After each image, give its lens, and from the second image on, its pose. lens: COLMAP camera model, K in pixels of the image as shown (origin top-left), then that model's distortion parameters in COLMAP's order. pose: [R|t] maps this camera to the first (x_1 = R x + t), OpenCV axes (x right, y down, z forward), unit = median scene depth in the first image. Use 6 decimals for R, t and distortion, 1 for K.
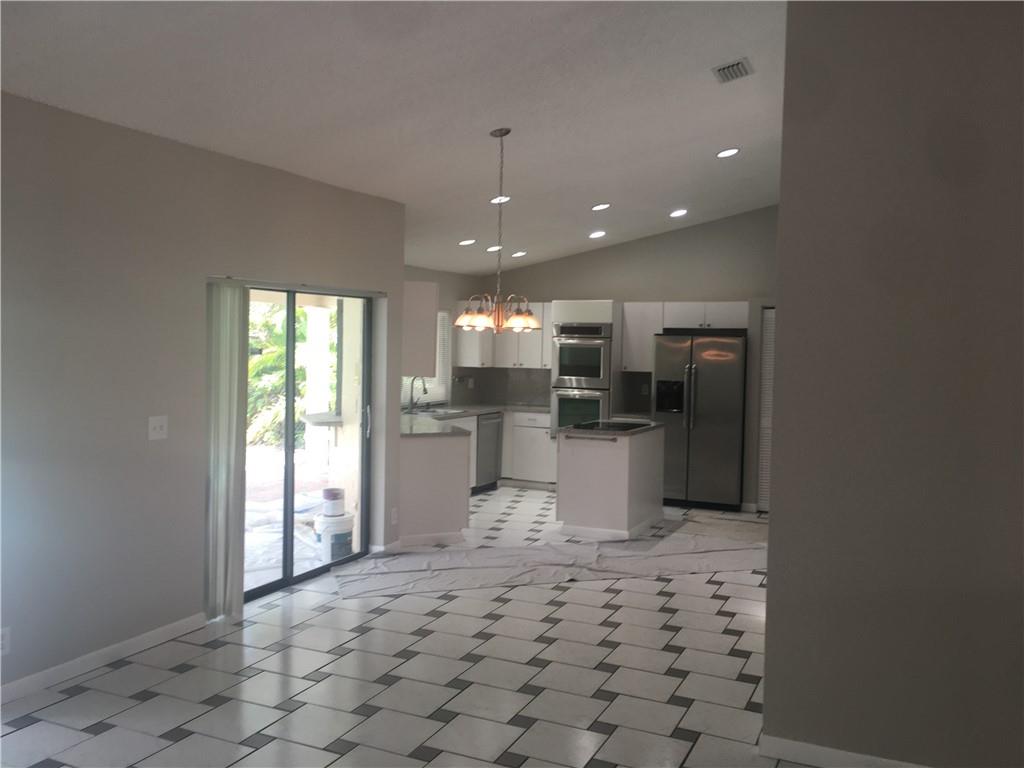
lens RADIAL K [[898.1, 0, 510.9], [0, 898.1, 382.2], [0, 0, 1]] dist [0.040788, -0.045768]
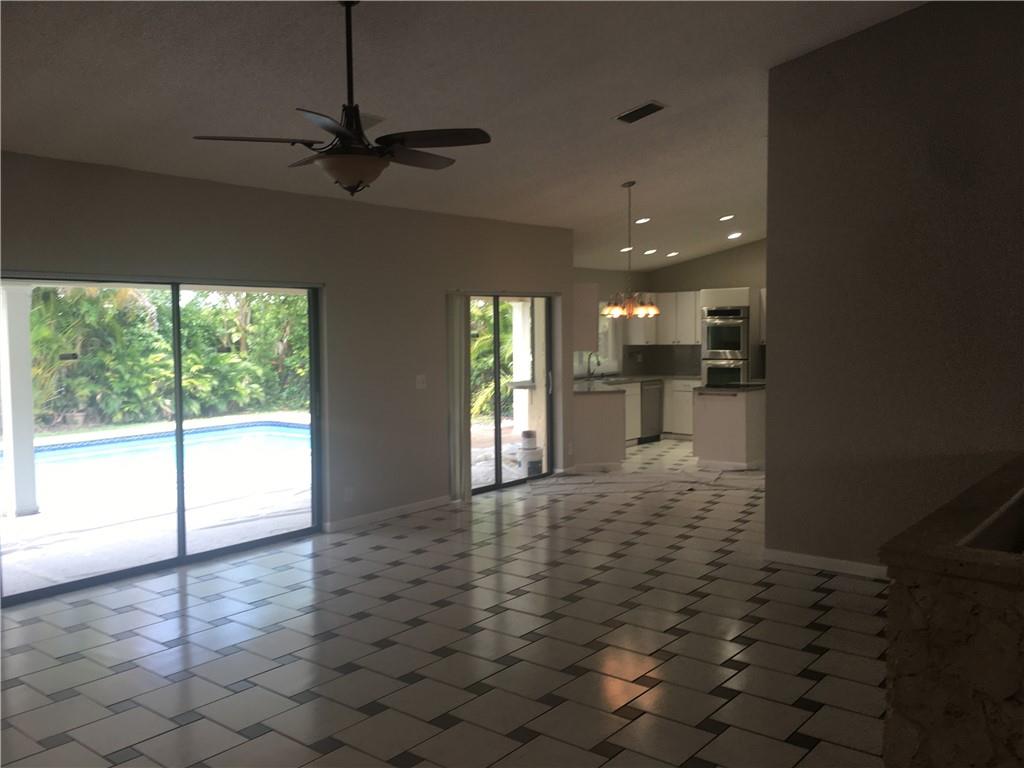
lens RADIAL K [[898.1, 0, 511.6], [0, 898.1, 382.4], [0, 0, 1]] dist [0.040788, -0.045768]
pose [[0.973028, -0.019059, -0.229897, 0.091499], [0.022840, 0.999644, 0.013798, 0.018053], [0.229552, -0.018676, 0.973117, -0.340006]]
